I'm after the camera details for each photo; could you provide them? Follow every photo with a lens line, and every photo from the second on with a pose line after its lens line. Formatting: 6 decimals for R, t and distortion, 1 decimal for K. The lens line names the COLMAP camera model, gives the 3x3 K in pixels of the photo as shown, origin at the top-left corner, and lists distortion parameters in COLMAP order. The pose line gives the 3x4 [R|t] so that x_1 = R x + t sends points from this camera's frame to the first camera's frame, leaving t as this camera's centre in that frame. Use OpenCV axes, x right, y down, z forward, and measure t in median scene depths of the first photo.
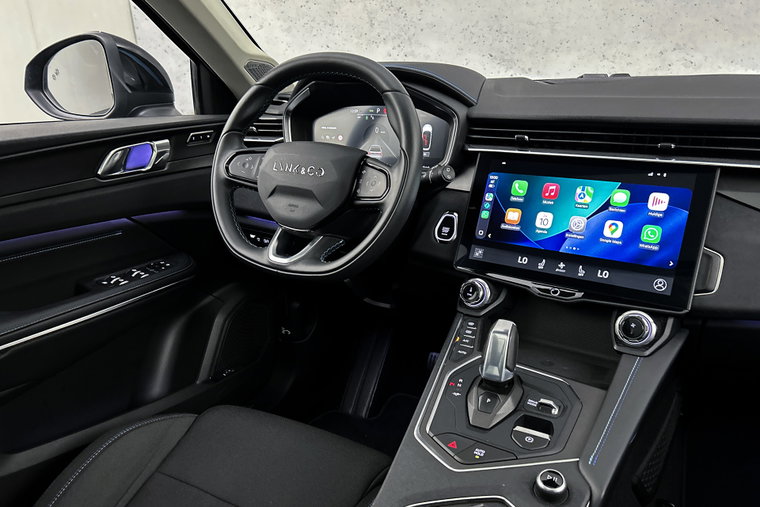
lens RADIAL K [[579.1, 0, 372.4], [0, 579.1, 256.3], [0, 0, 1]] dist [0.065583, -0.074542]
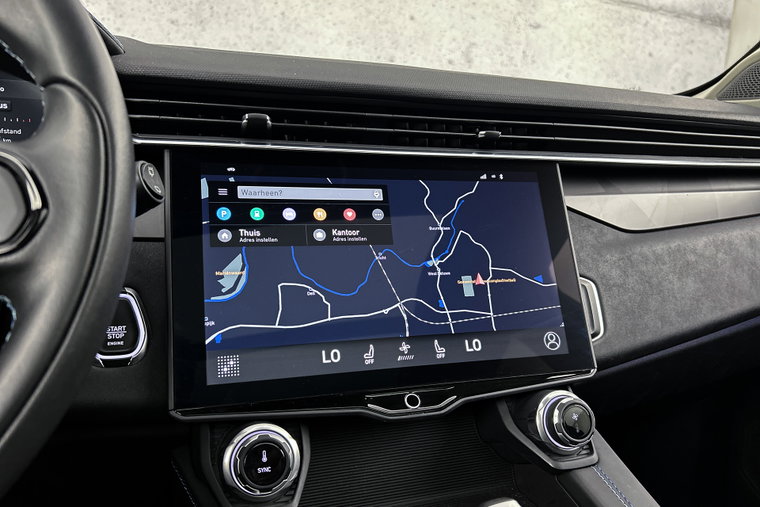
lens RADIAL K [[579.1, 0, 385.7], [0, 579.1, 262.1], [0, 0, 1]] dist [0.065583, -0.074542]
pose [[0.573487, -0.095721, 0.813603, -0.101945], [0.208124, 0.977589, -0.031687, -0.045261], [-0.792336, 0.187502, 0.580557, 0.657923]]
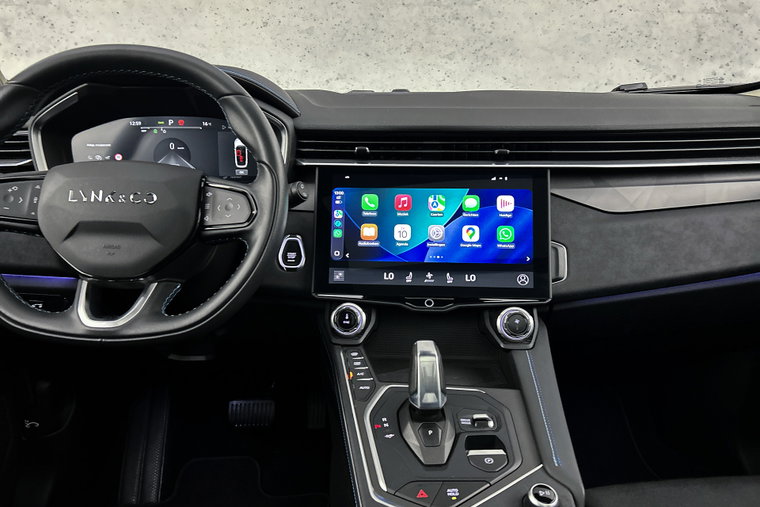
lens RADIAL K [[579.1, 0, 376.9], [0, 579.1, 259.1], [0, 0, 1]] dist [0.065583, -0.074542]
pose [[0.837760, -0.125268, 0.531476, -0.253143], [0.145345, 0.989373, 0.004089, -0.027478], [-0.526340, 0.073821, 0.847064, 0.205232]]
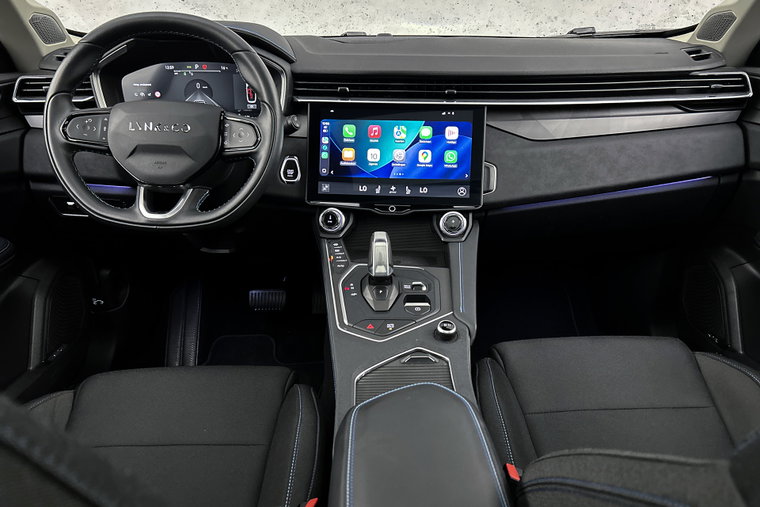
lens RADIAL K [[579.1, 0, 385.2], [0, 579.1, 261.0], [0, 0, 1]] dist [0.065583, -0.074542]
pose [[0.852175, -0.183831, 0.489901, -0.343981], [0.137747, 0.982045, 0.128895, 0.006083], [-0.504800, -0.042359, 0.862196, -0.120014]]
